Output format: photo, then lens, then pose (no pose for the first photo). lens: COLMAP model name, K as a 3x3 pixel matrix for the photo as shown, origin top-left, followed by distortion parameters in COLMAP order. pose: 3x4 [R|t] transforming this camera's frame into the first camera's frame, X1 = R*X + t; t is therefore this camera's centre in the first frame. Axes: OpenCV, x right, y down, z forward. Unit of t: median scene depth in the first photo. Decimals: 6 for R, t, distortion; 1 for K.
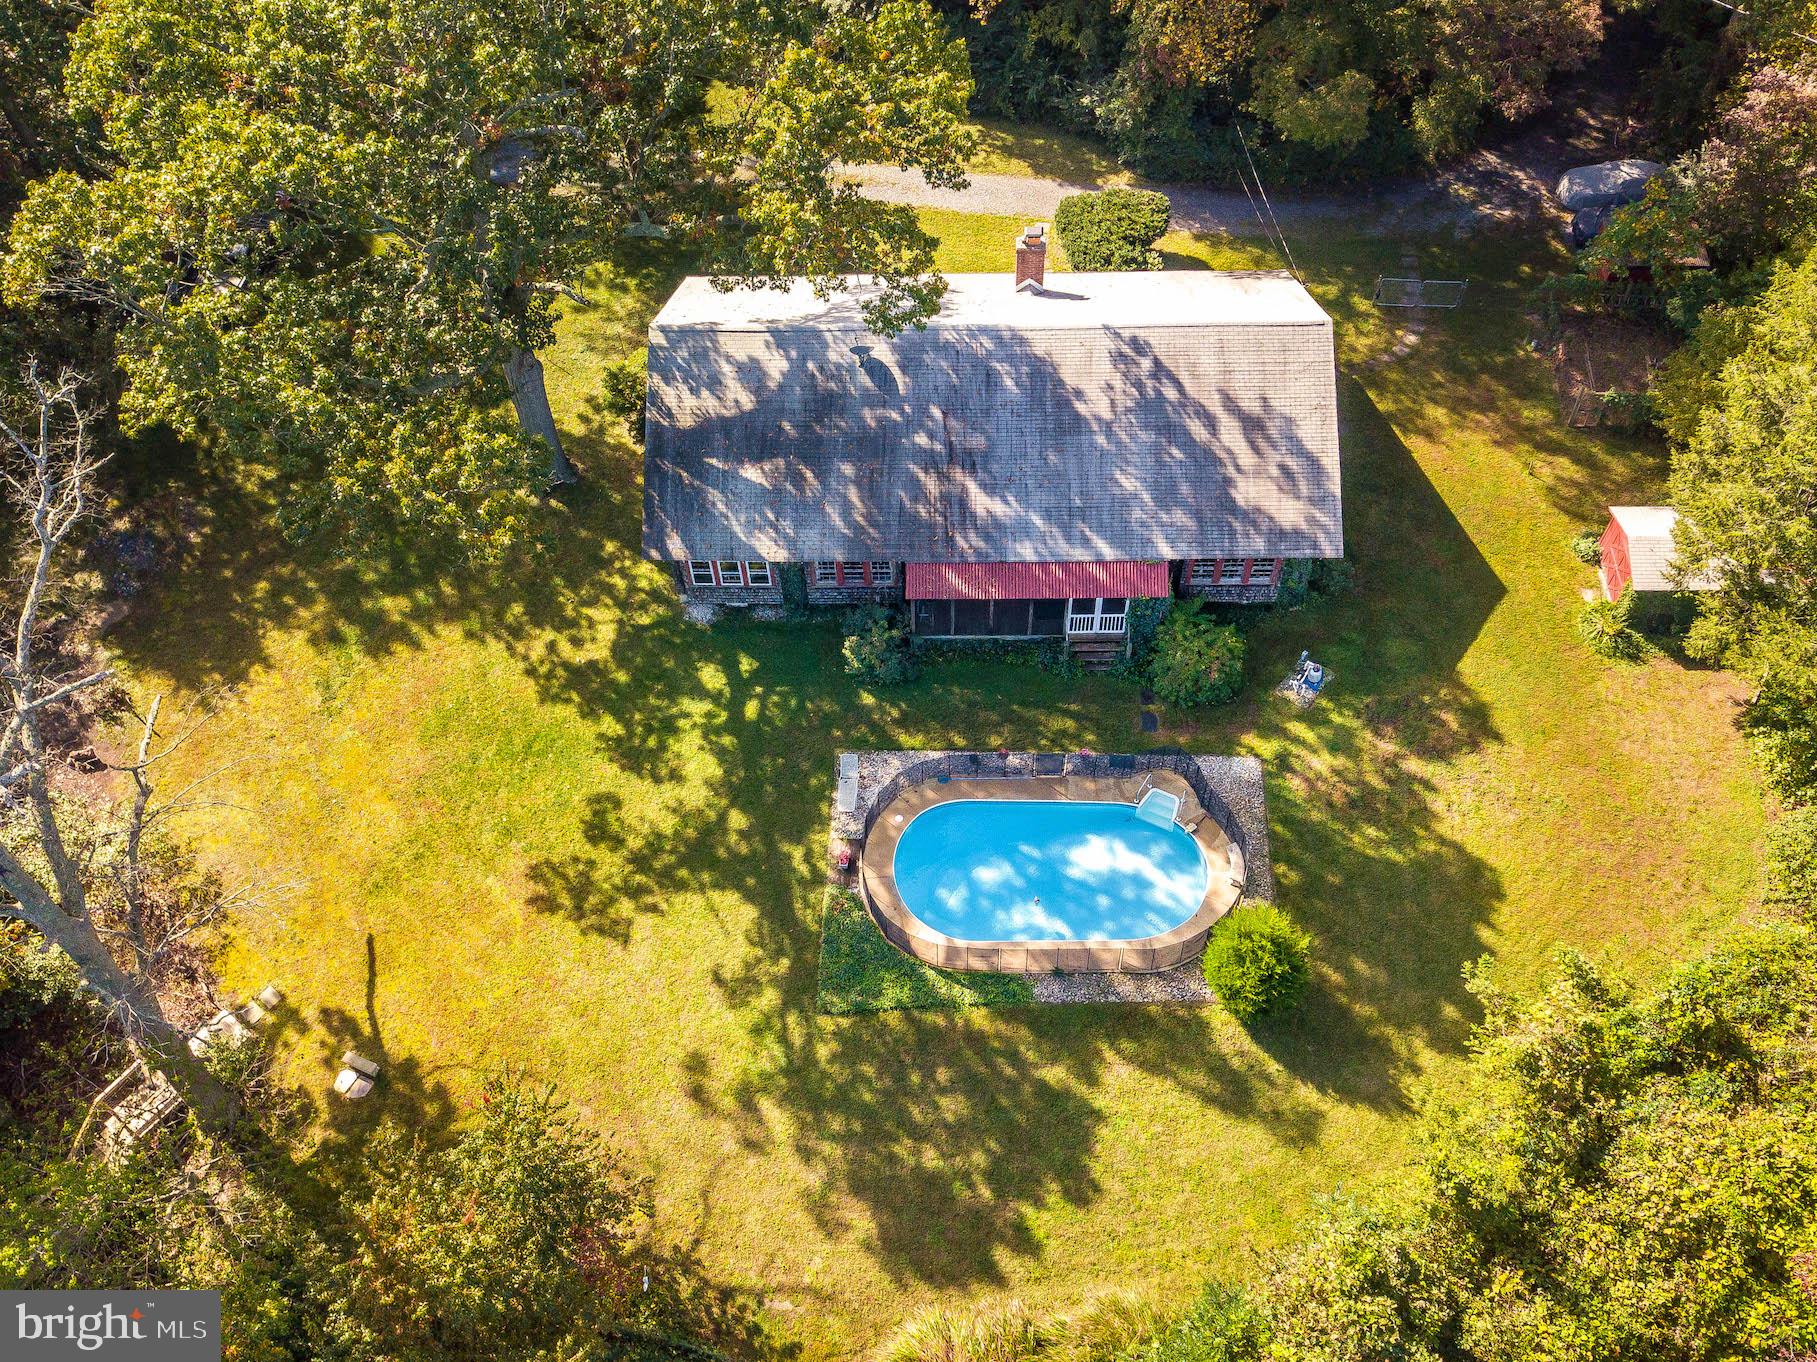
lens RADIAL K [[1457.6, 0, 908.5], [0, 1457.6, 681.0], [0, 0, 1]] dist [0.049258, -0.087231]
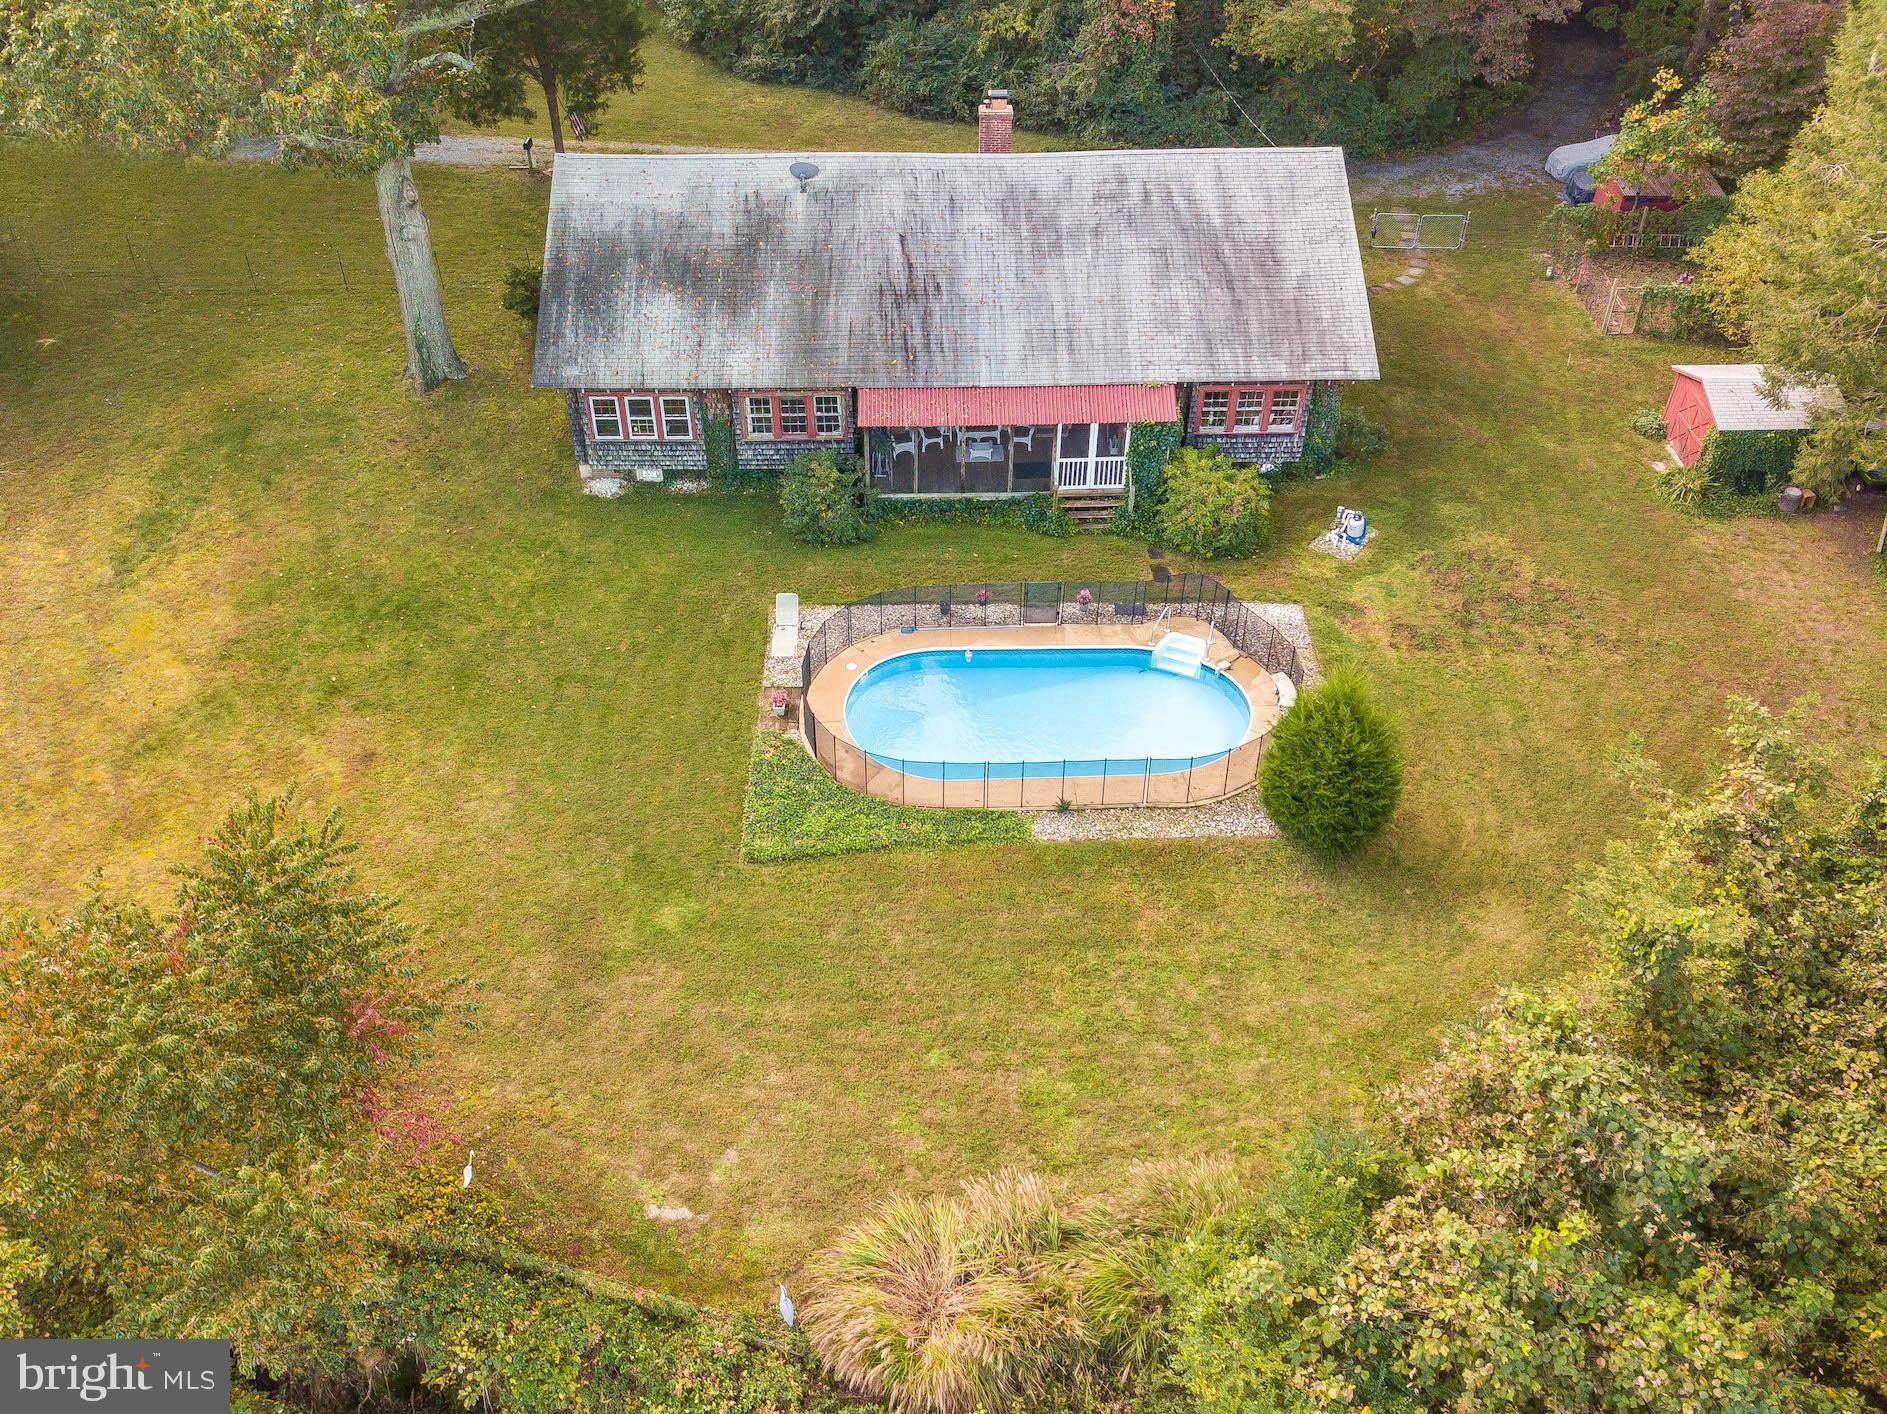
lens RADIAL K [[1490.0, 0, 934.7], [0, 1490.0, 710.7], [0, 0, 1]] dist [0.016418, -0.018394]
pose [[0.998550, -0.001922, 0.053794, -0.004180], [0.015383, 0.967875, -0.250960, 0.306791], [-0.051583, 0.251424, 0.966502, 0.231179]]
